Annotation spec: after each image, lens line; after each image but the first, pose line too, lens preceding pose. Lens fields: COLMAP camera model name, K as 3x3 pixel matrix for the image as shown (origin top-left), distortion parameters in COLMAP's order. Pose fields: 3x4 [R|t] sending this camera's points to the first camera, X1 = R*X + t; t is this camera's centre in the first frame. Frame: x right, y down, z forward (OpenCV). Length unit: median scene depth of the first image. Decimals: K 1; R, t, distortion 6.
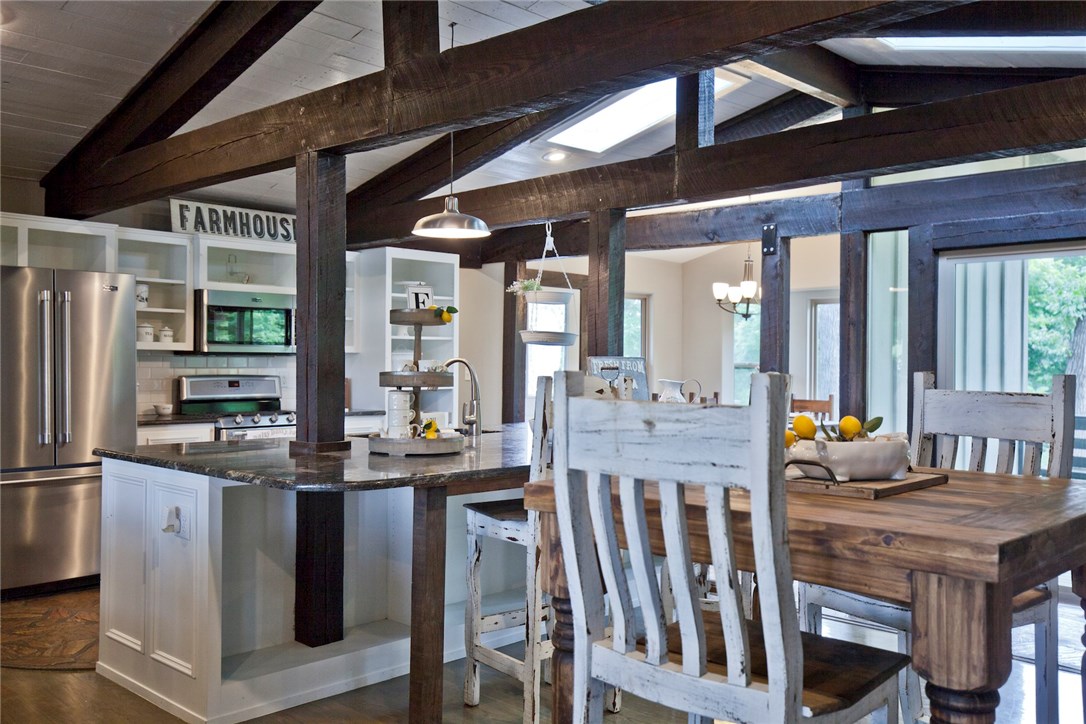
lens RADIAL K [[963.5, 0, 546.7], [0, 963.5, 366.1], [0, 0, 1]] dist [0.072295, -0.001583]
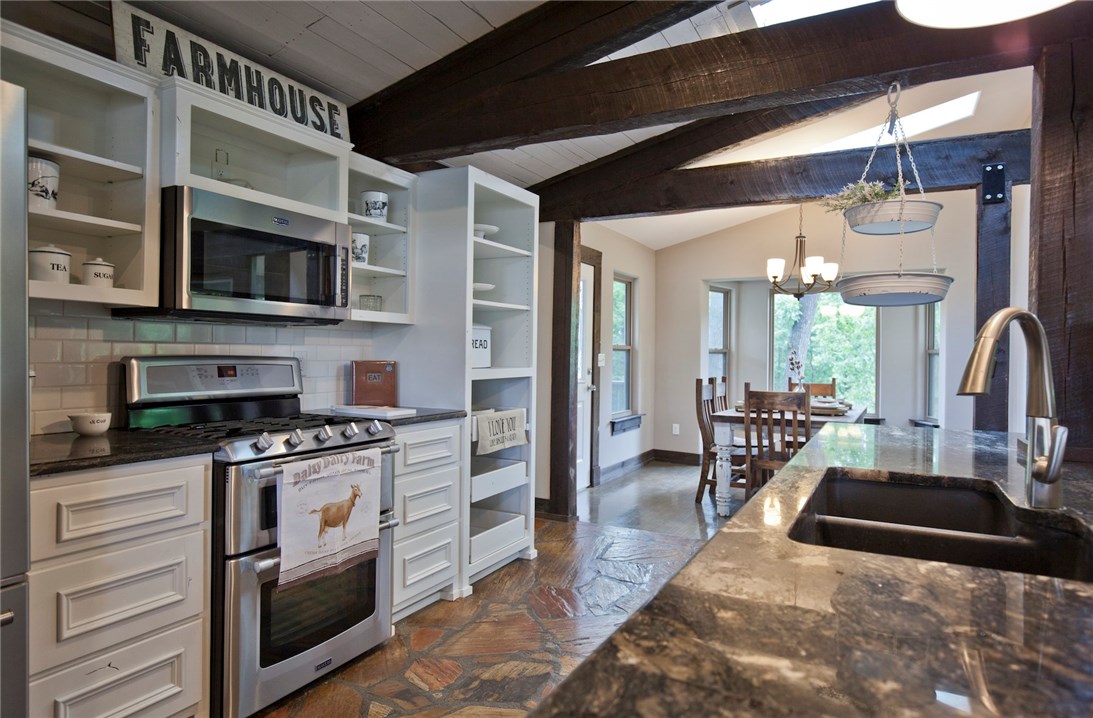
lens RADIAL K [[640.9, 0, 554.2], [0, 640.9, 352.7], [0, 0, 1]] dist [-0.004447, 0.003150]
pose [[0.959084, 0.004507, 0.283086, -0.258959], [-0.003340, 0.999984, -0.004605, 0.008959], [-0.283102, 0.003471, 0.959083, 0.619163]]
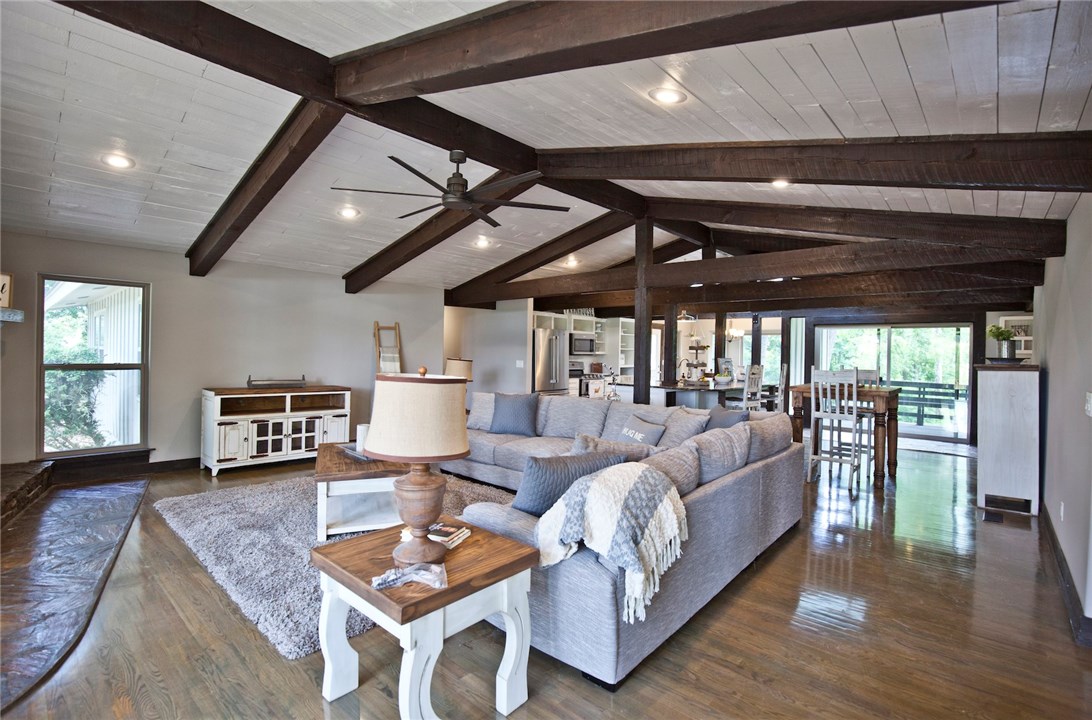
lens RADIAL K [[500.2, 0, 549.1], [0, 500.2, 358.3], [0, 0, 1]] dist [-0.021082, 0.001651]
pose [[0.999251, 0.008210, 0.037819, -0.480538], [-0.008555, 0.999923, 0.008966, -0.014894], [-0.037742, -0.009283, 0.999244, -0.543173]]
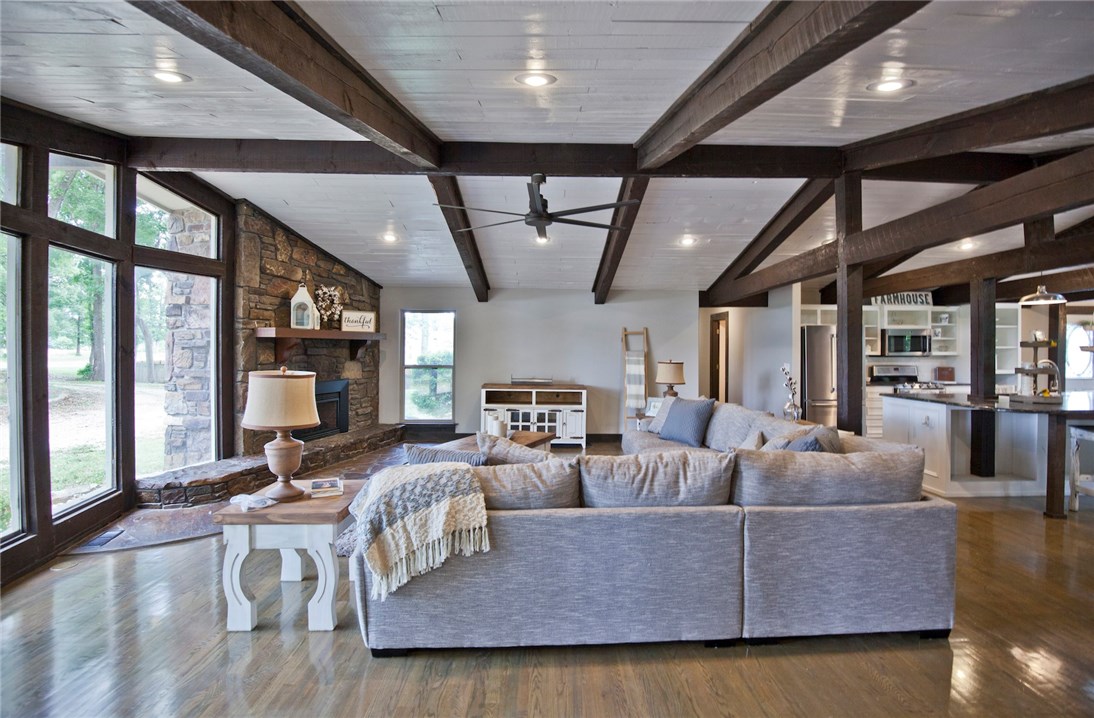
lens RADIAL K [[501.2, 0, 569.1], [0, 501.2, 350.3], [0, 0, 1]] dist [-0.021082, 0.001651]
pose [[0.722807, -0.009423, -0.690985, -0.076697], [0.002008, 0.999931, -0.011535, -0.014715], [0.691047, 0.006950, 0.722777, -0.390847]]
